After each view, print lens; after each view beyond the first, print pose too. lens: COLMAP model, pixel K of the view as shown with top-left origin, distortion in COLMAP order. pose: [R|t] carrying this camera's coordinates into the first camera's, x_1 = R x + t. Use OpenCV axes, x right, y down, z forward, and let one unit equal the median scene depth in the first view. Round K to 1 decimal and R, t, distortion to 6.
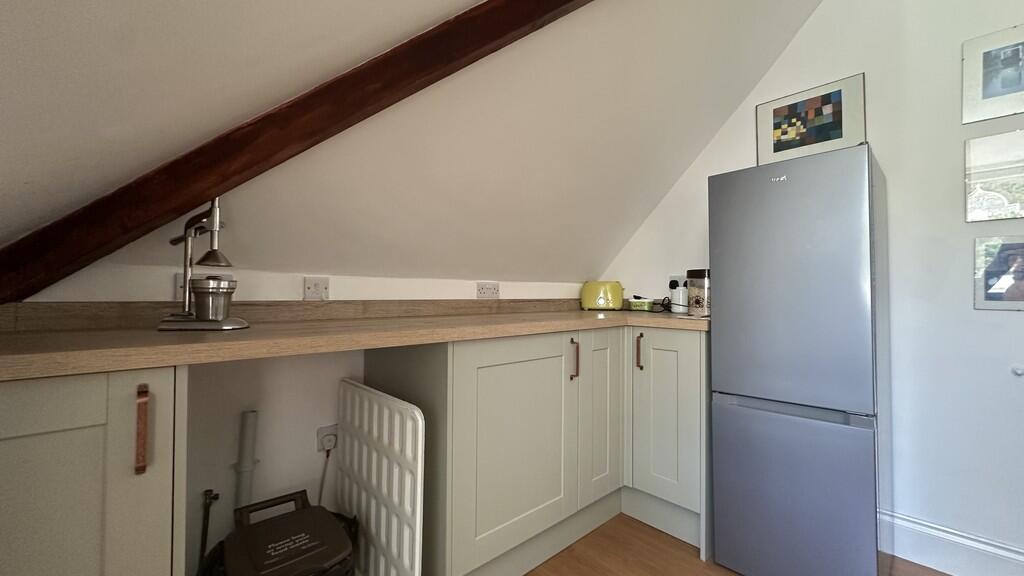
lens RADIAL K [[405.6, 0, 512.6], [0, 405.6, 291.1], [0, 0, 1]] dist [-0.000342, 0.000395]
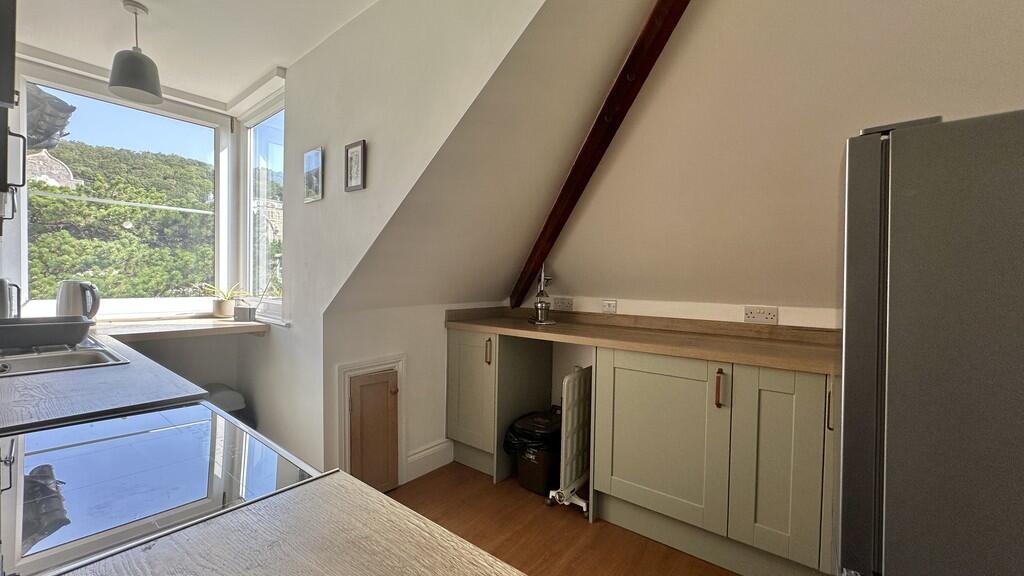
lens RADIAL K [[405.6, 0, 511.5], [0, 405.6, 286.3], [0, 0, 1]] dist [-0.000342, 0.000395]
pose [[0.150973, 0.010239, -0.988485, 1.096177], [-0.007982, 0.999926, 0.009139, -0.099879], [0.988506, 0.006510, 0.151043, 0.316905]]
